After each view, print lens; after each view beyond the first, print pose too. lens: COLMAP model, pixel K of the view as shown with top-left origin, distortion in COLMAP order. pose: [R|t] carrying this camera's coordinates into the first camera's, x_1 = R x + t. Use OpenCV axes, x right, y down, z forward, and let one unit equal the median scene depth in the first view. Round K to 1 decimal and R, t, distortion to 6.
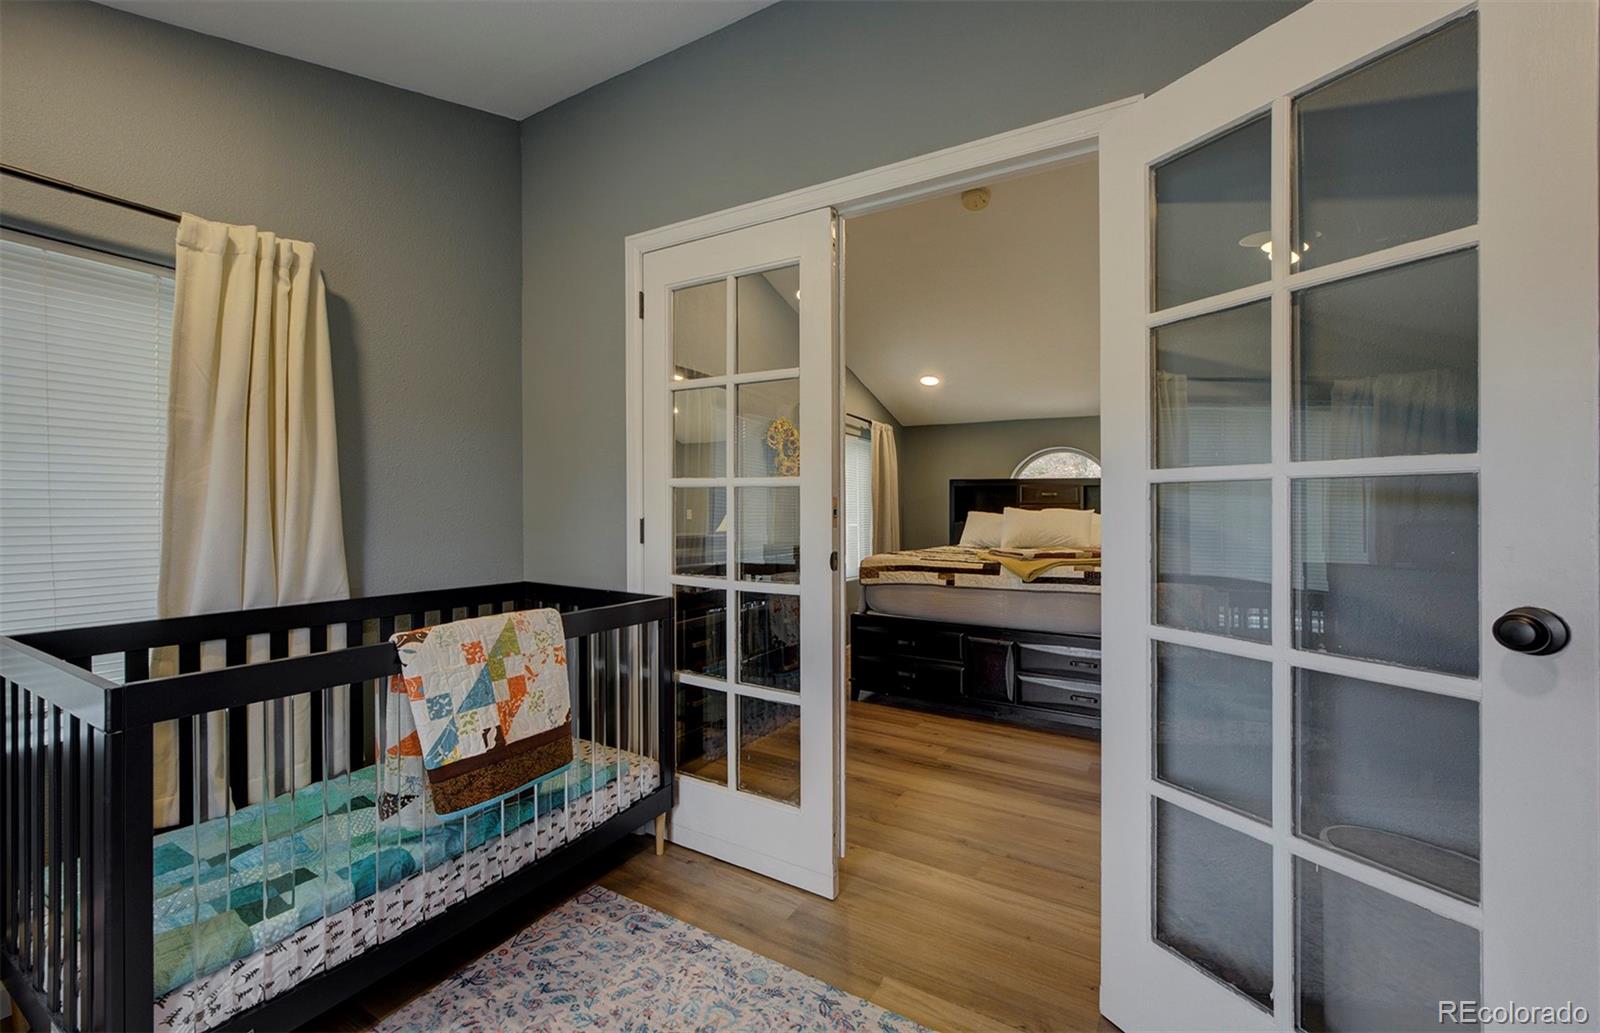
lens RADIAL K [[656.0, 0, 771.2], [0, 656.0, 510.1], [0, 0, 1]] dist [0.000887, 0.000024]
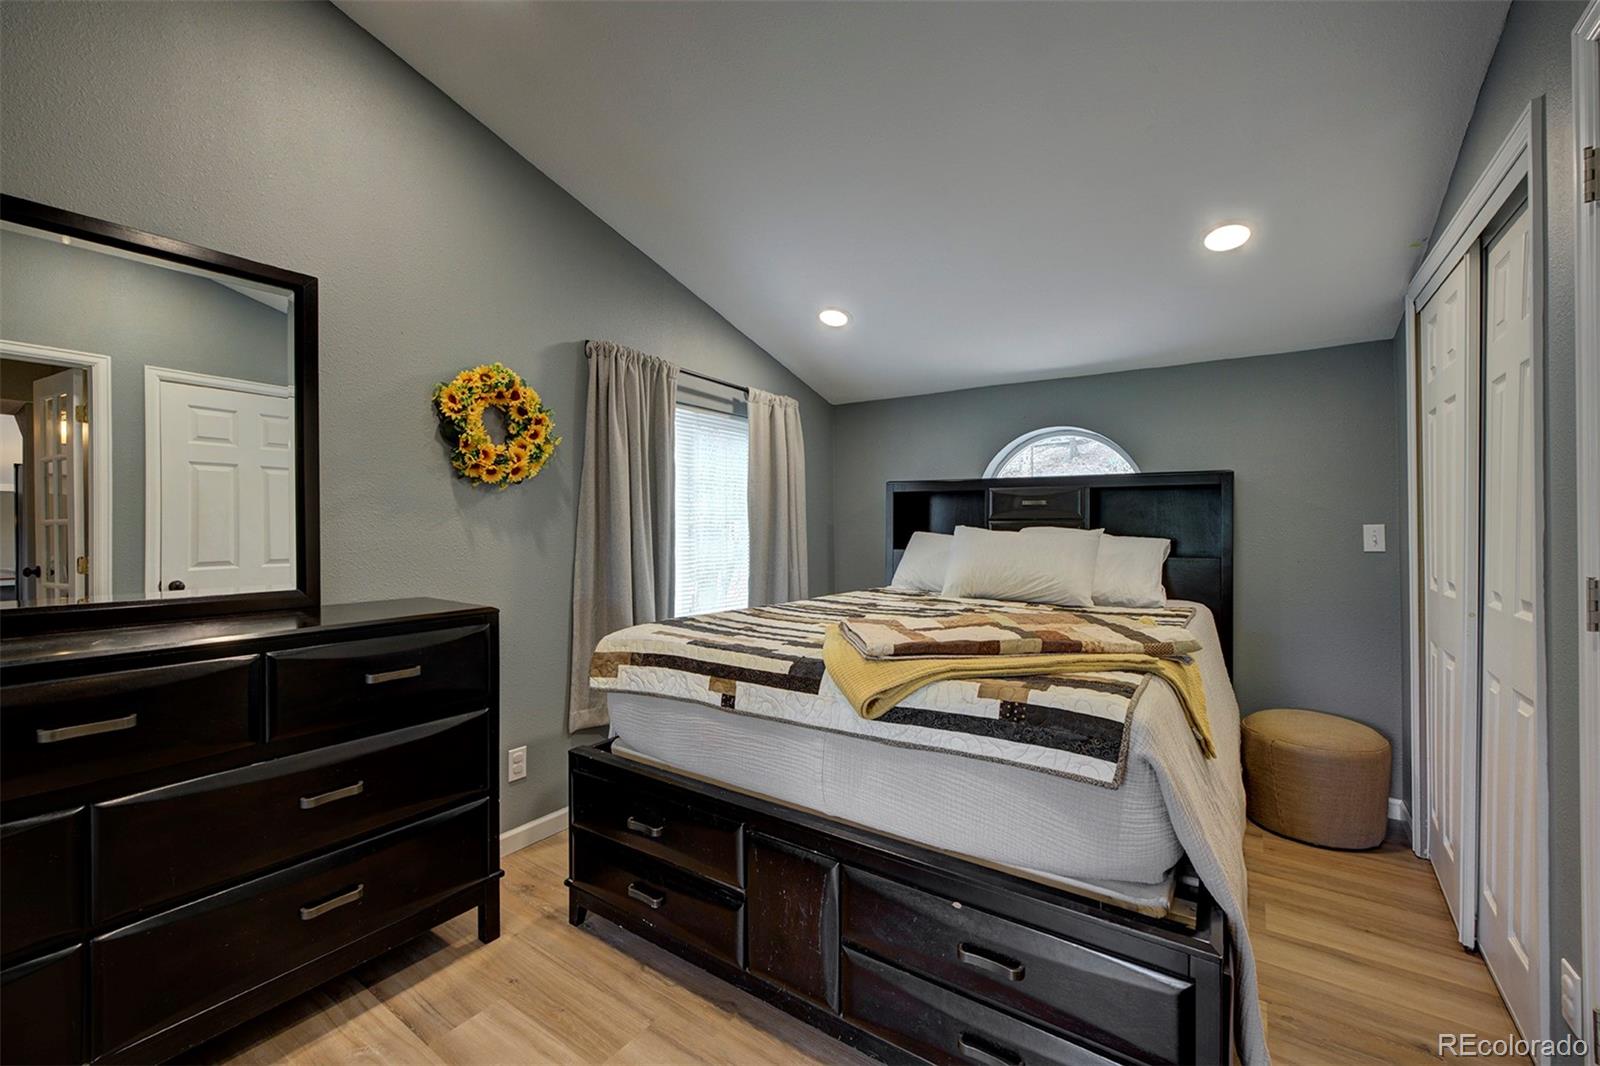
lens RADIAL K [[661.0, 0, 800.0], [0, 661.0, 533.0], [0, 0, 1]] dist [-0.000607, -0.000026]
pose [[0.998825, -0.005743, -0.048116, 0.245603], [0.006376, 0.999895, 0.013014, -0.006627], [0.048036, -0.013305, 0.998757, 0.395714]]
